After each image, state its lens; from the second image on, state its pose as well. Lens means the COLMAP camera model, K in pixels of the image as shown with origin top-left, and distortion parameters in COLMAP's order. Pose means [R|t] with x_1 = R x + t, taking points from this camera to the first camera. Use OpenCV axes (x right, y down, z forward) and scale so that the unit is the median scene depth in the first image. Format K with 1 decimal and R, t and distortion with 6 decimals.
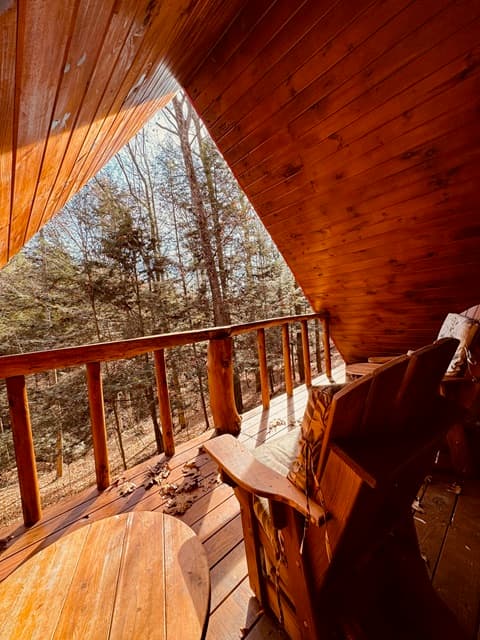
lens RADIAL K [[255.5, 0, 240.5], [0, 255.5, 319.7], [0, 0, 1]] dist [0.000088, 0.000085]
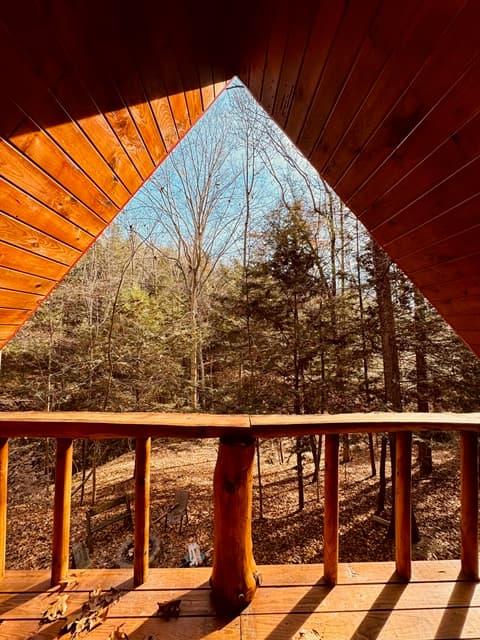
lens RADIAL K [[255.5, 0, 241.2], [0, 255.5, 322.5], [0, 0, 1]] dist [0.000088, 0.000085]
pose [[0.752079, 0.088508, -0.653103, 0.106375], [-0.105086, 0.994368, 0.013744, -0.074639], [0.650641, 0.058295, 0.757145, 0.169918]]
